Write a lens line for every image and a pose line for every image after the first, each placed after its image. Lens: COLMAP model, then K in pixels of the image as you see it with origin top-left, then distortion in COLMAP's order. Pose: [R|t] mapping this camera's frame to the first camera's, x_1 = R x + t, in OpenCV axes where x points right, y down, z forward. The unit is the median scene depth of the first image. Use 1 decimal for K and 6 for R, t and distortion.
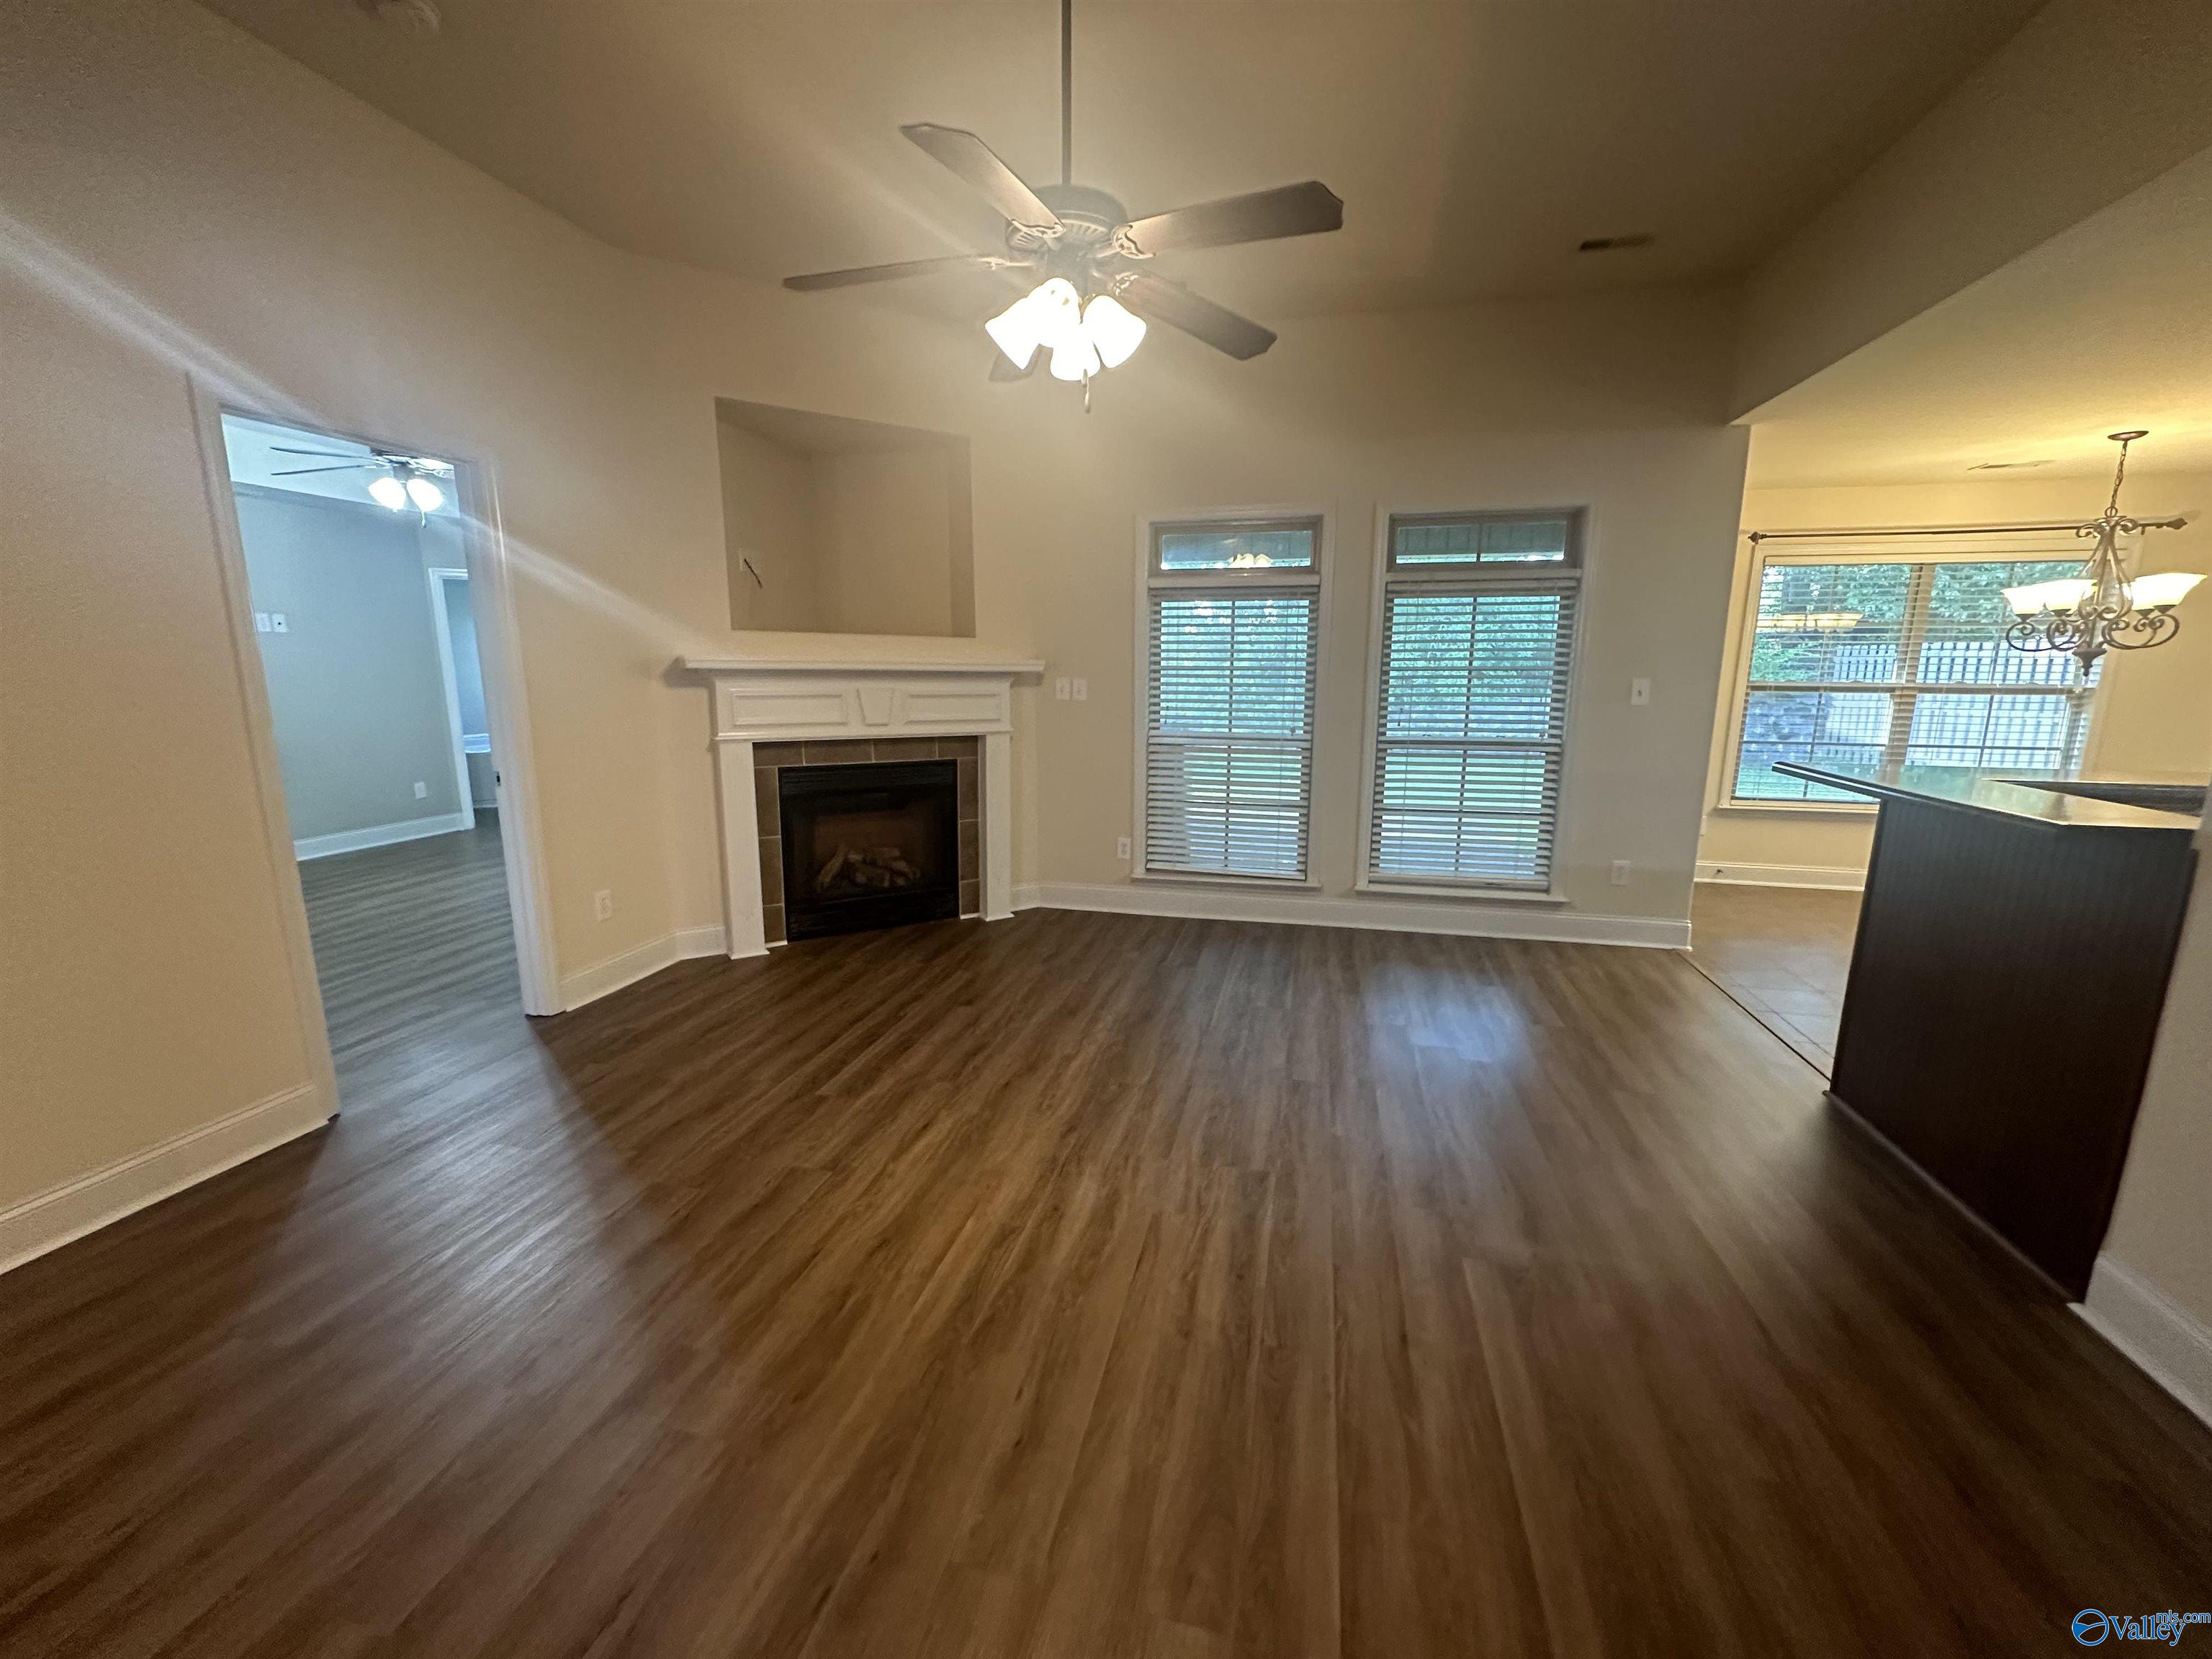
lens RADIAL K [[879.4, 0, 1106.0], [0, 879.4, 829.5], [0, 0, 1]] dist [-0.000827, -0.000302]
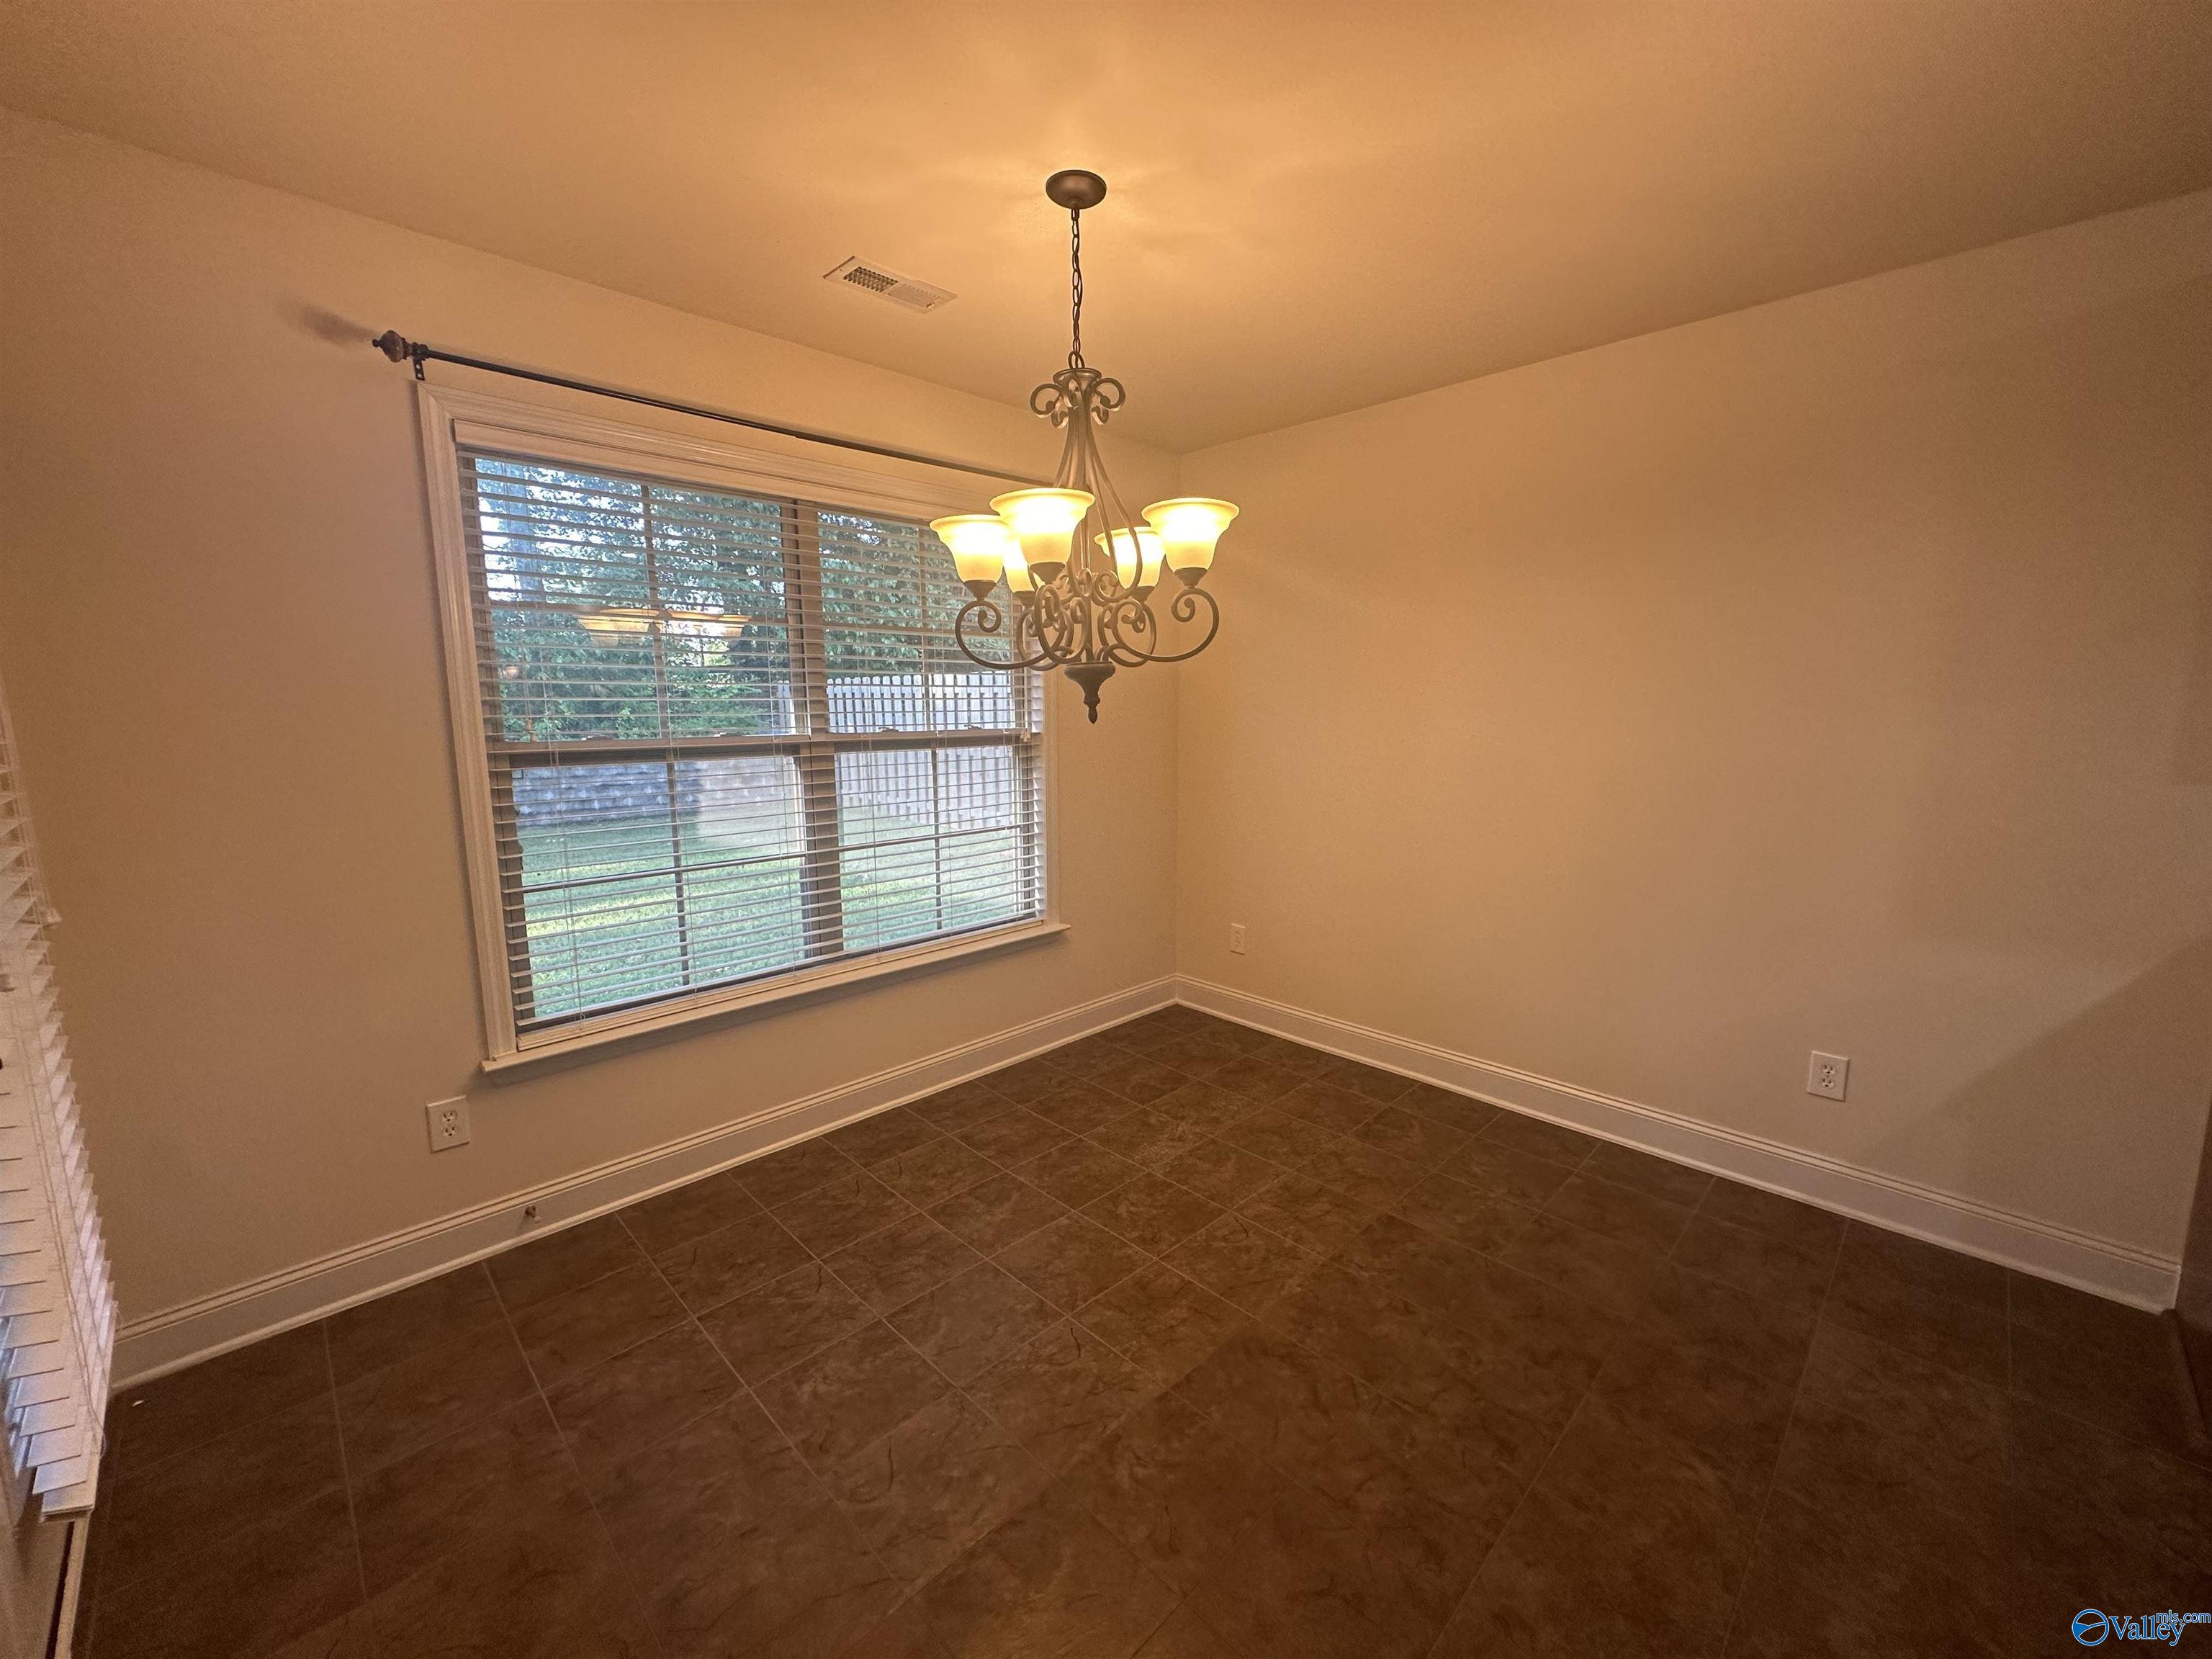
lens RADIAL K [[882.1, 0, 1099.6], [0, 882.1, 828.3], [0, 0, 1]] dist [-0.000799, -0.000388]
pose [[0.533550, -0.128449, 0.835957, 0.580195], [0.164959, 0.985223, 0.046099, -0.112748], [-0.829525, 0.113302, 0.546855, 0.602893]]
